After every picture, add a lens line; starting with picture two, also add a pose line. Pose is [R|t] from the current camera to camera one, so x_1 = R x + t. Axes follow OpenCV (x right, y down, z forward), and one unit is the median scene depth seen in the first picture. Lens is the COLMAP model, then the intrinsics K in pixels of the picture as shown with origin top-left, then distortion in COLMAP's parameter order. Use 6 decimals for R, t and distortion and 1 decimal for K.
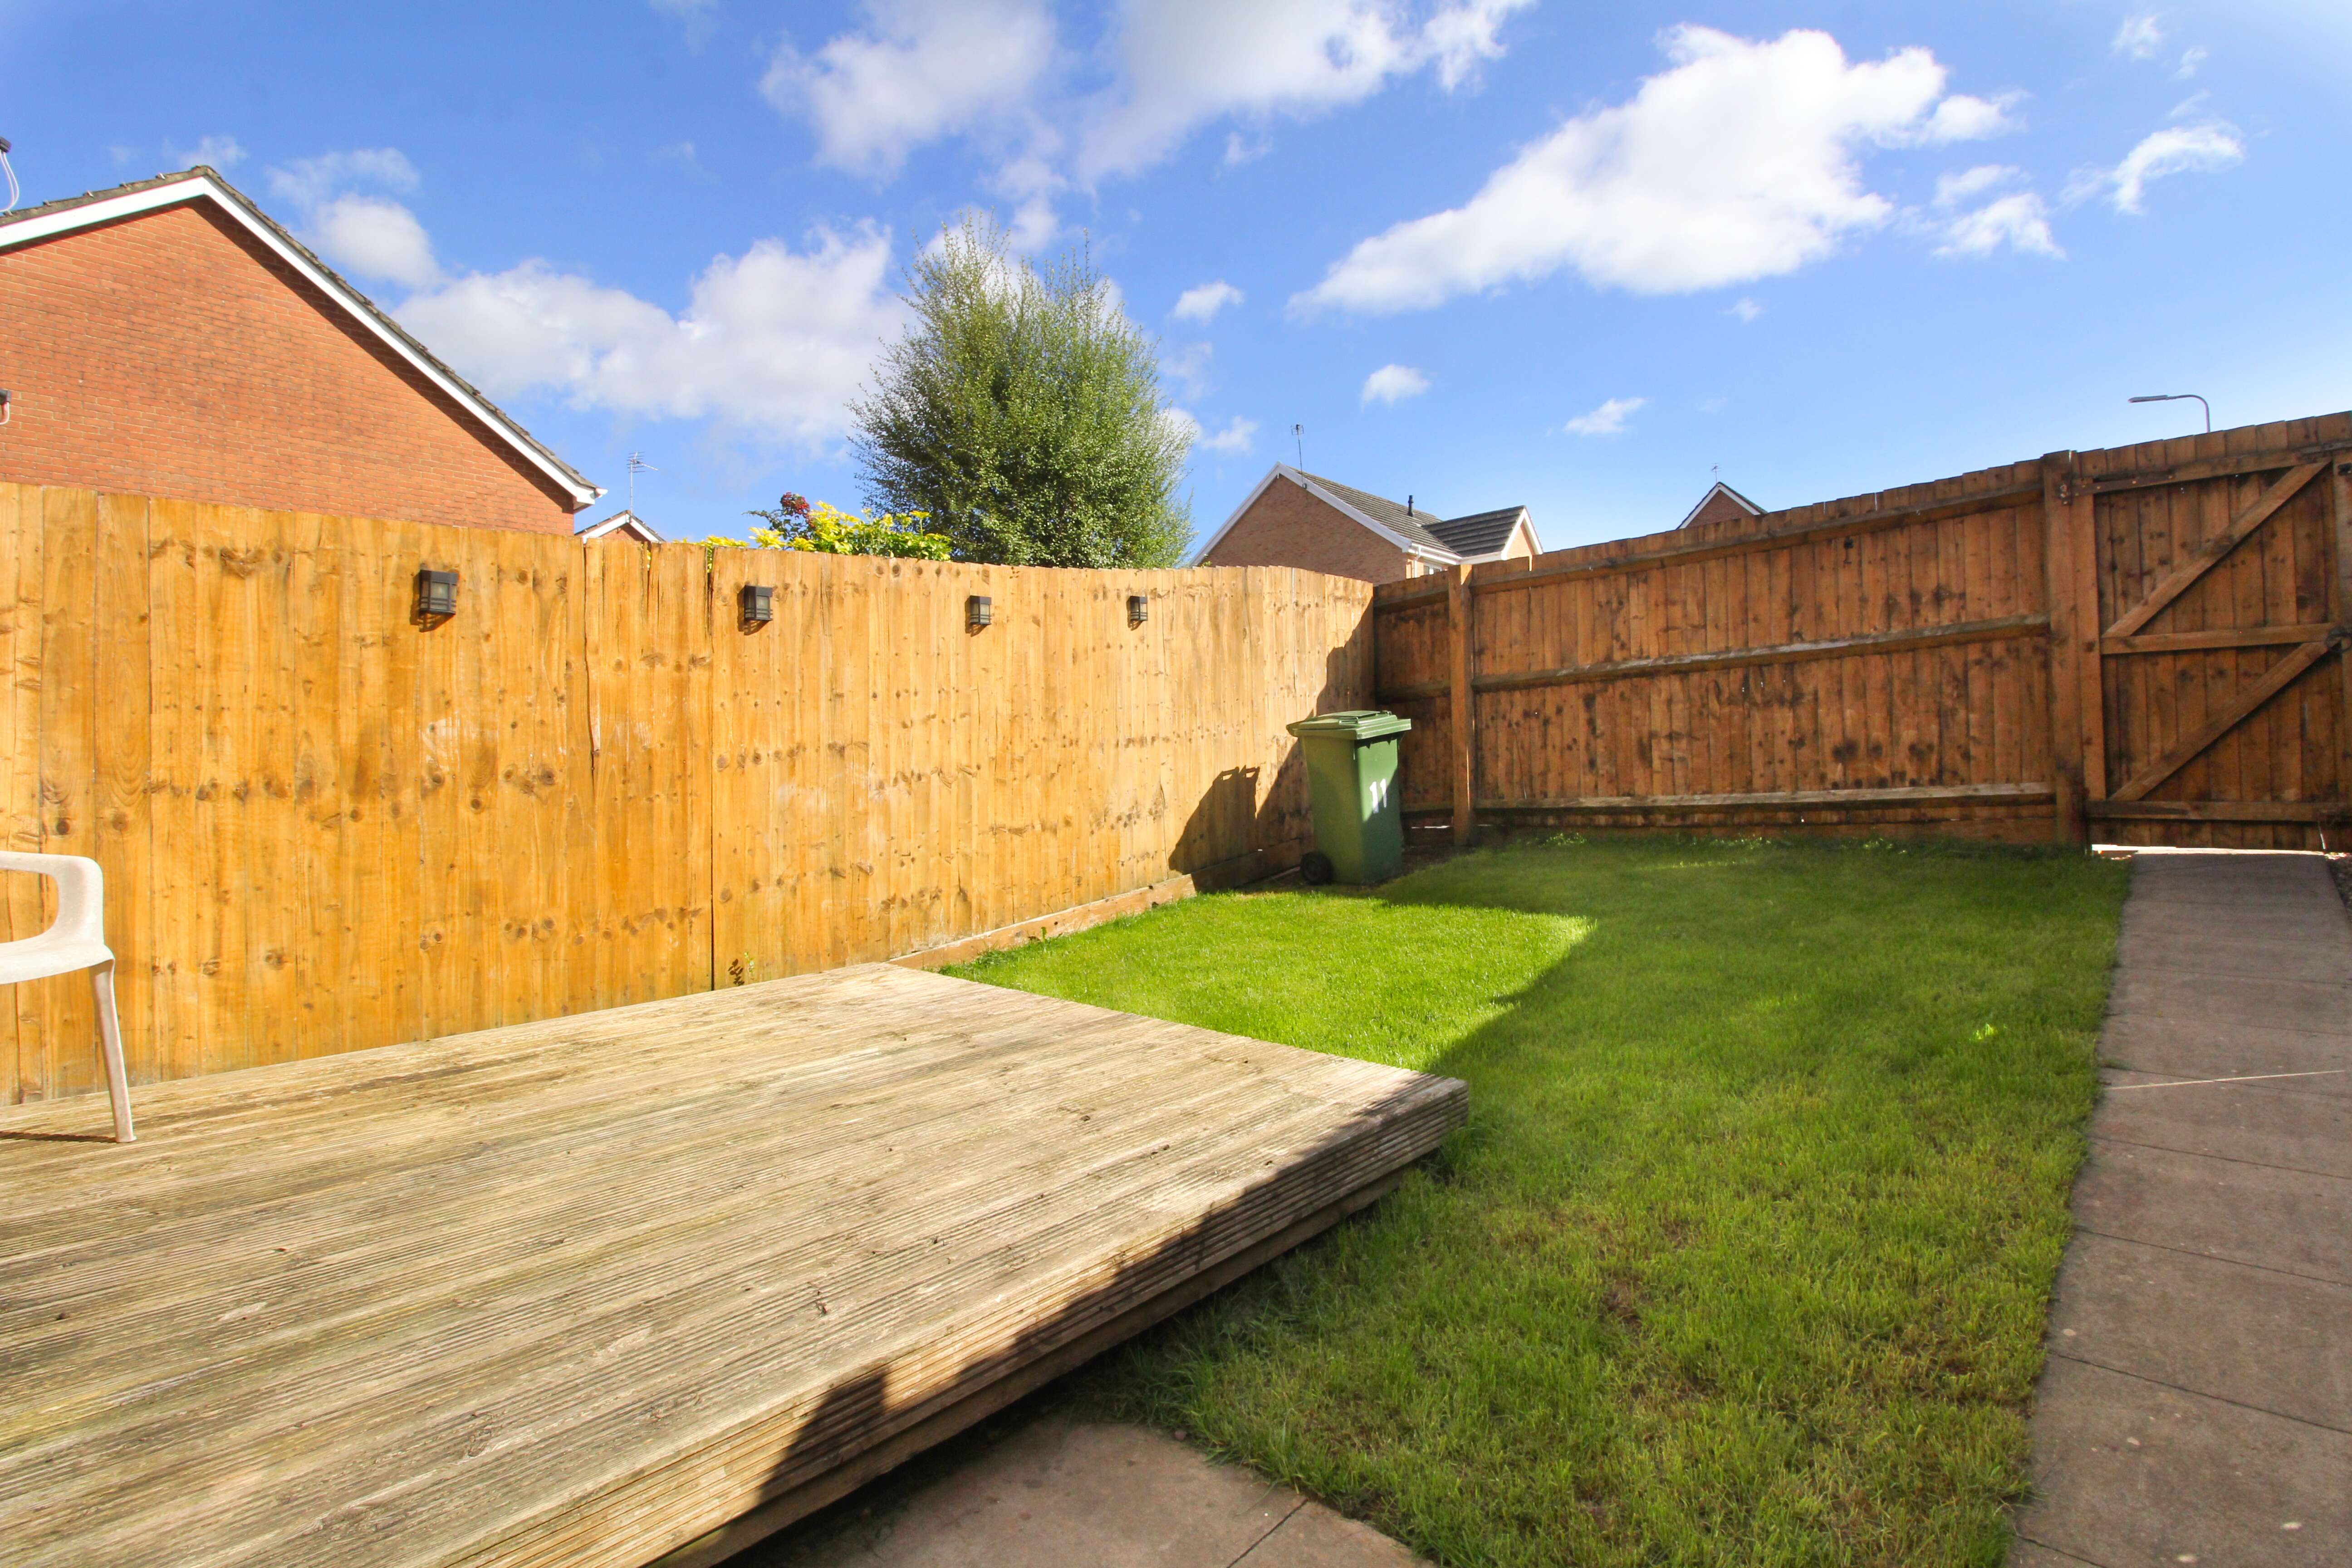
lens RADIAL K [[1072.6, 0, 1176.8], [0, 1072.6, 758.4], [0, 0, 1]] dist [-0.001415, -0.013882]
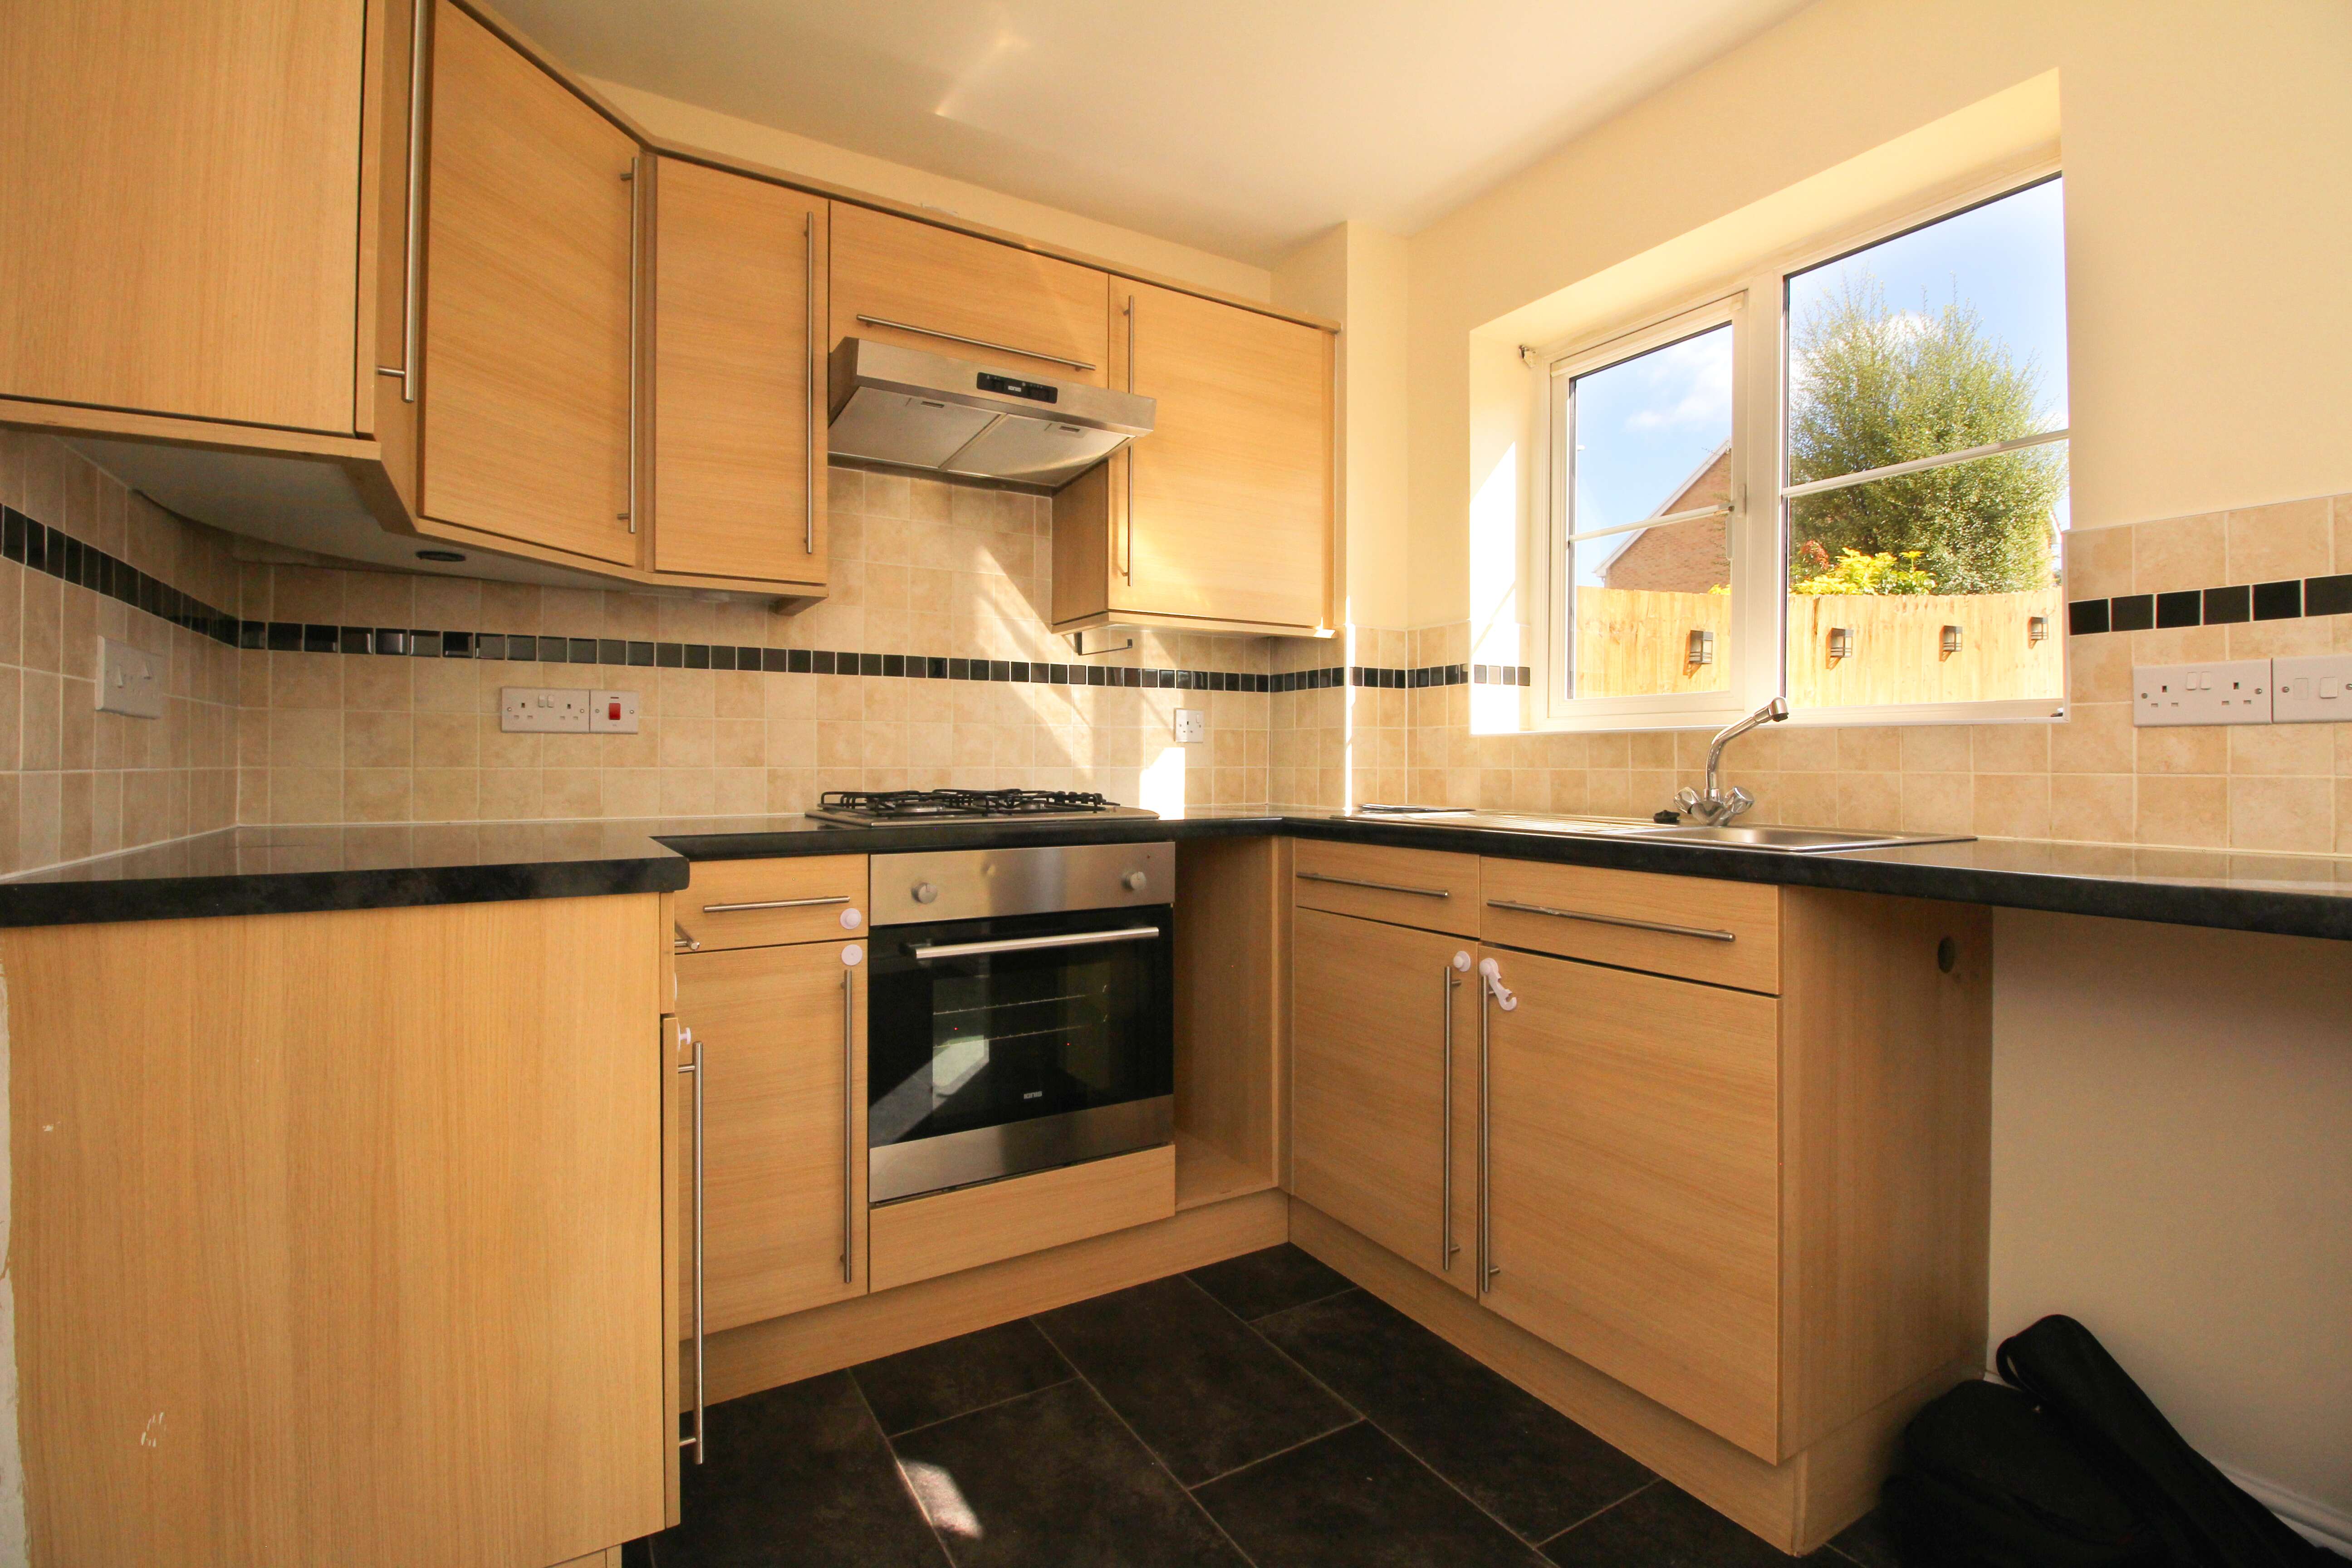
lens RADIAL K [[1072.6, 0, 1176.8], [0, 1072.6, 758.4], [0, 0, 1]] dist [-0.001415, -0.013882]
pose [[0.958002, 0.013505, -0.286444, -0.539236], [-0.009400, 0.999833, 0.015700, -0.022663], [0.286608, -0.012348, 0.957968, -0.229050]]
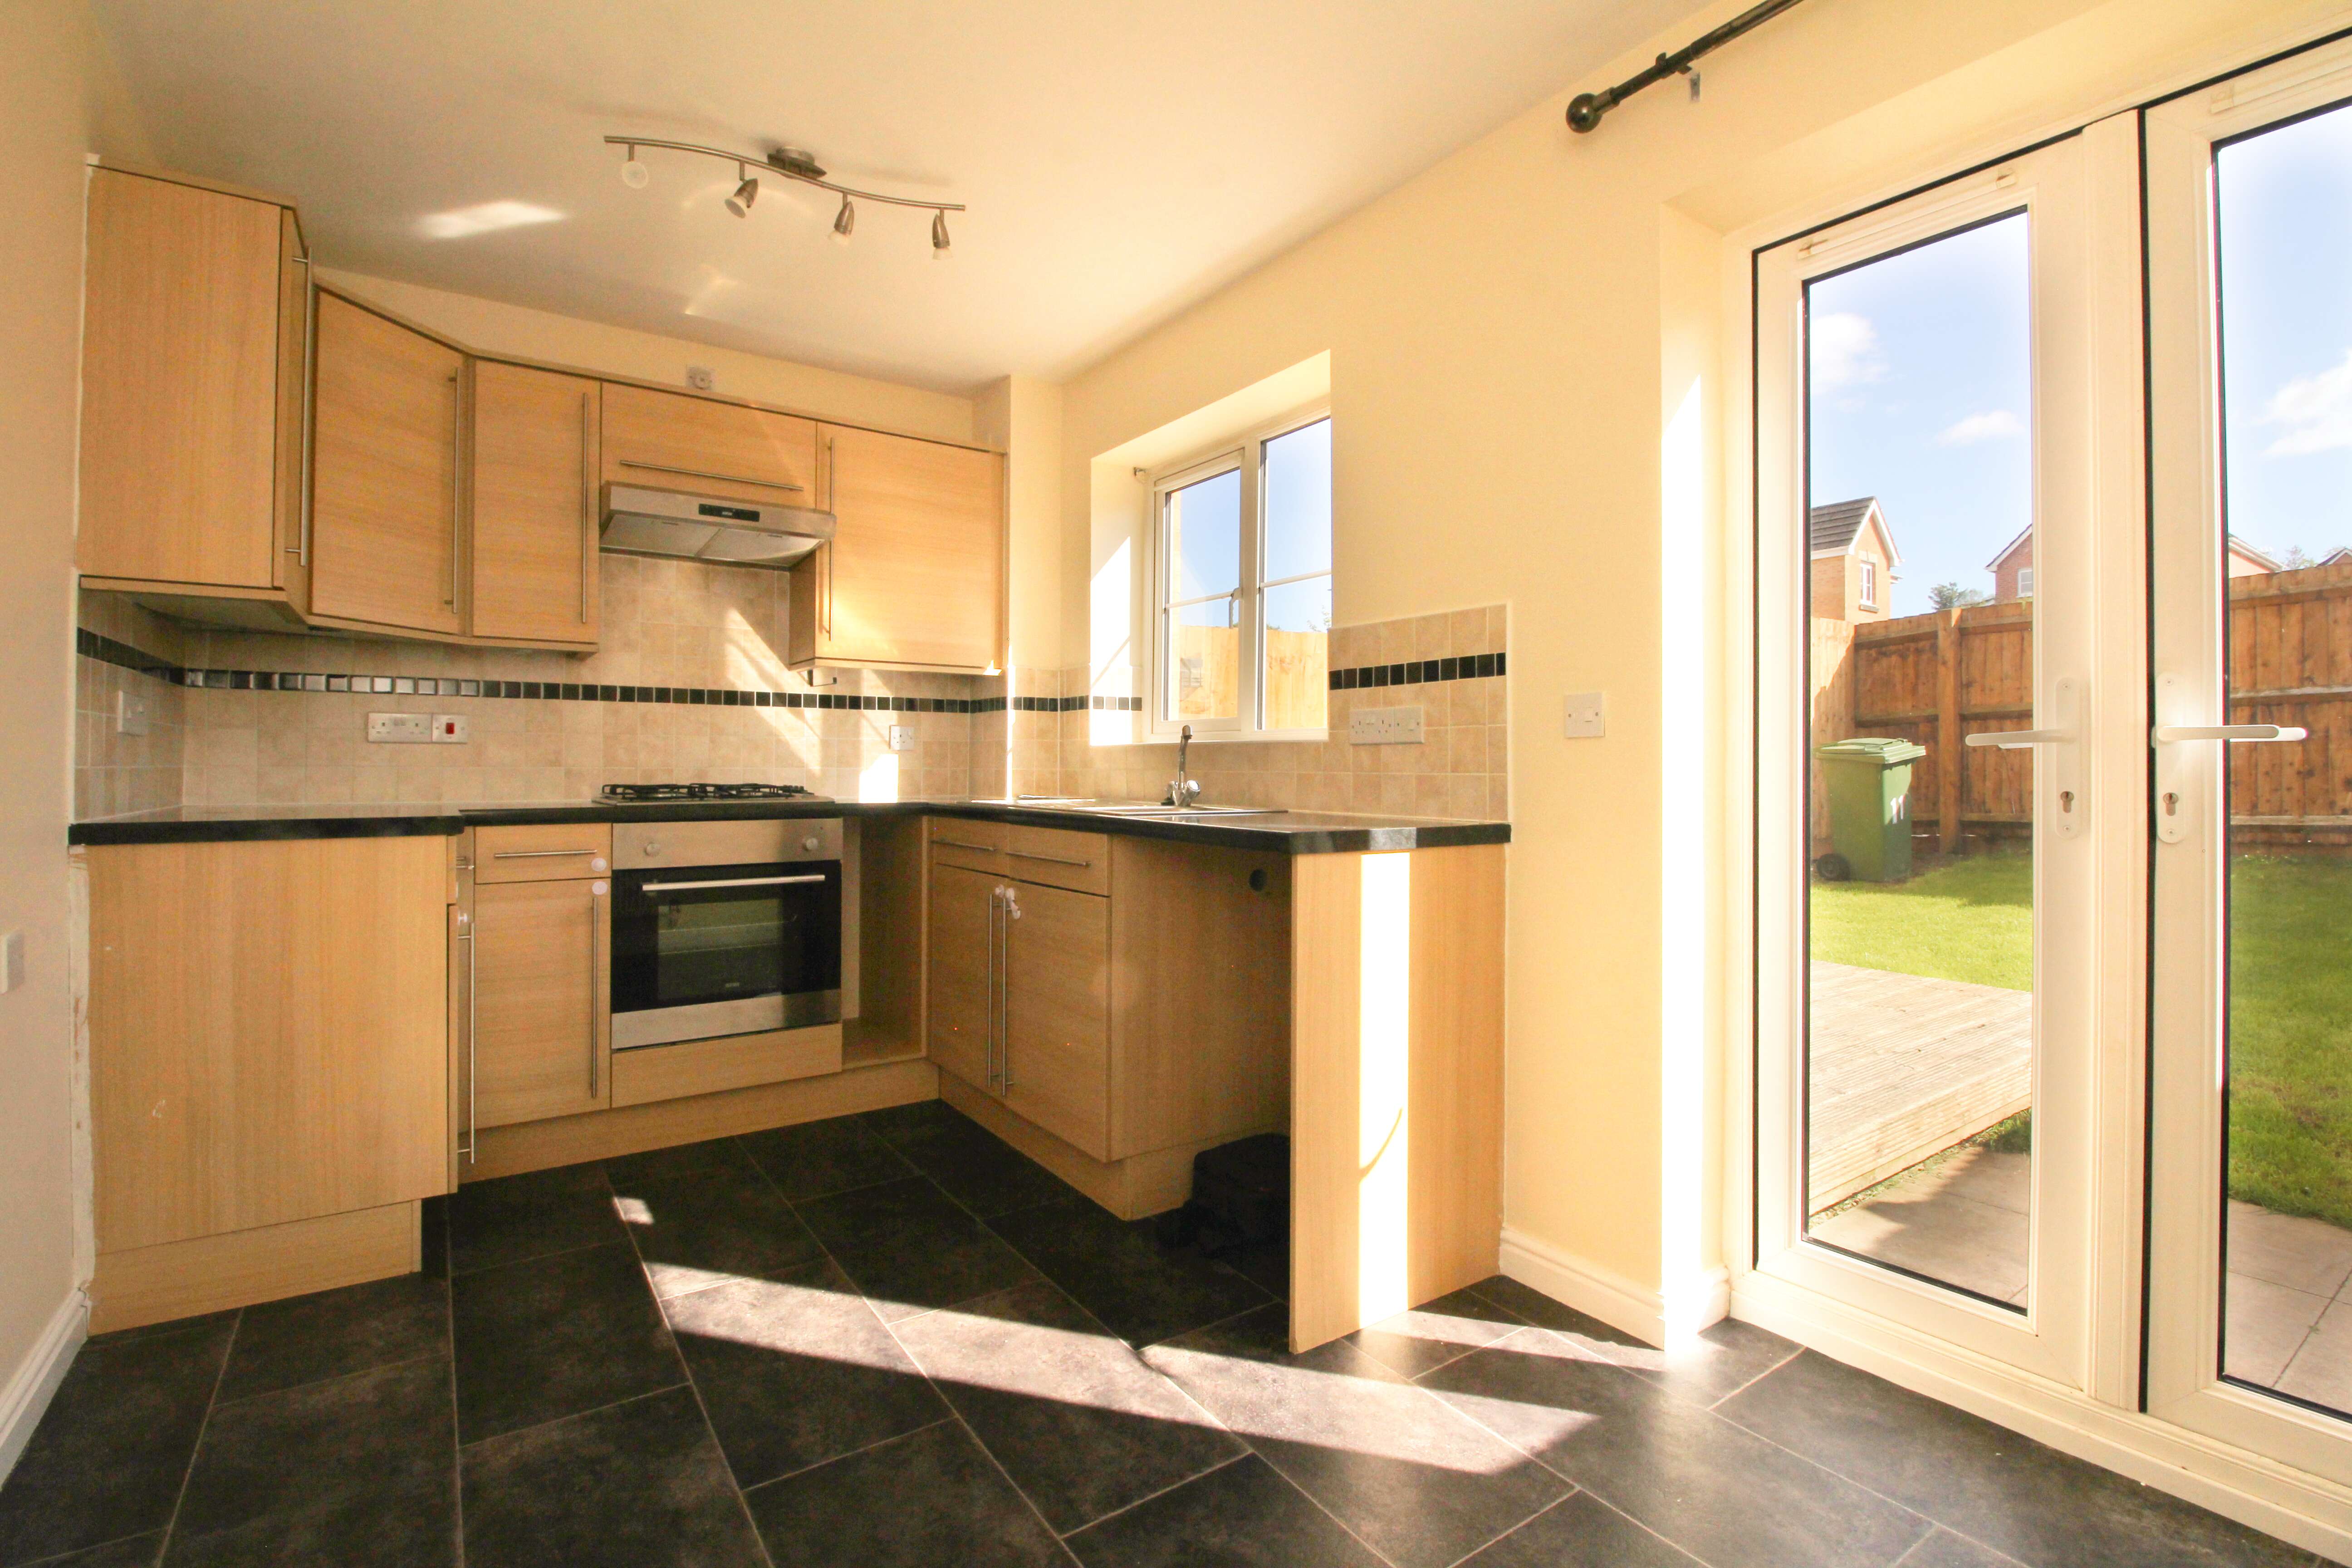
lens RADIAL K [[1072.6, 0, 1176.8], [0, 1072.6, 758.4], [0, 0, 1]] dist [-0.001415, -0.013882]
pose [[0.974357, 0.015576, -0.224467, -0.351217], [-0.013409, 0.999848, 0.011173, -0.027142], [0.224606, -0.007876, 0.974418, -0.373865]]
